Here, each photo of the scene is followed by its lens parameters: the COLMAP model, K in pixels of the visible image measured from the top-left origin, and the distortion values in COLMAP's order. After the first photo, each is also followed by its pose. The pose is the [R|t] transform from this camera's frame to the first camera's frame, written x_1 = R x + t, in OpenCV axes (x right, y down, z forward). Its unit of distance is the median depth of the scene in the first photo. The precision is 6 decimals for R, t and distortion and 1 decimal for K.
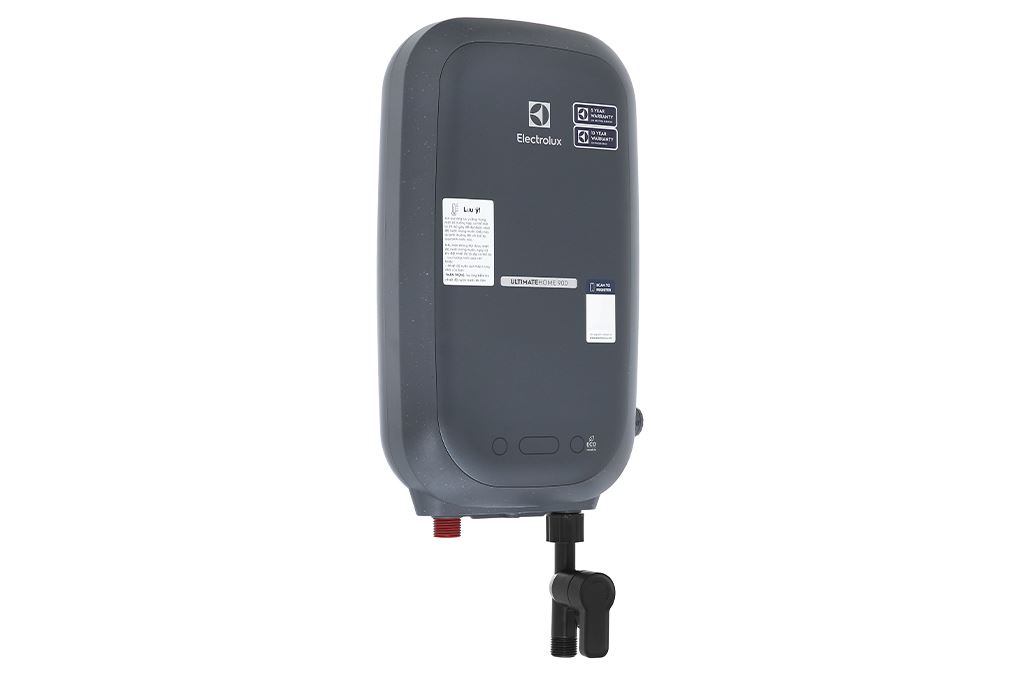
lens RADIAL K [[1948.7, 0, 510.0], [0, 1948.7, 340.0], [0, 0, 1]] dist [-0.007206, -0.011794]
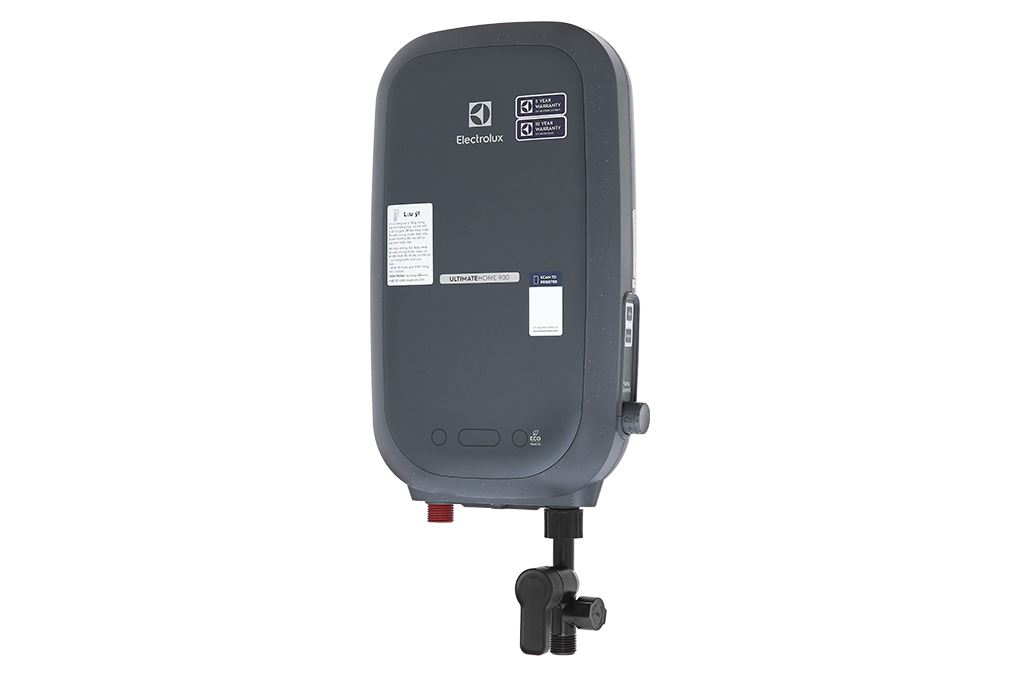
lens RADIAL K [[1948.7, 0, 510.0], [0, 1948.7, 340.0], [0, 0, 1]] dist [-0.007206, -0.011794]
pose [[0.517405, -0.019017, -0.855529, 0.896244], [0.017337, 0.999781, -0.011738, 0.015065], [0.855565, -0.008758, 0.517622, 0.483567]]
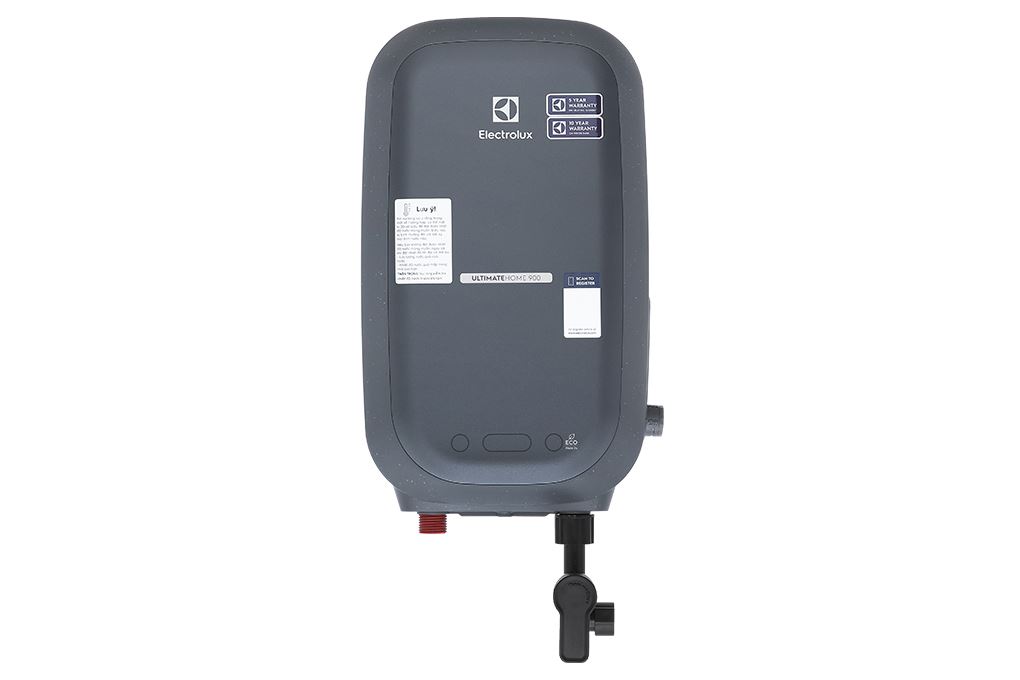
lens RADIAL K [[1948.7, 0, 510.0], [0, 1948.7, 340.0], [0, 0, 1]] dist [-0.007206, -0.011794]
pose [[0.859287, -0.026670, -0.510798, 0.521574], [0.016821, 0.999573, -0.023894, 0.025608], [0.511217, 0.011940, 0.859369, 0.149053]]
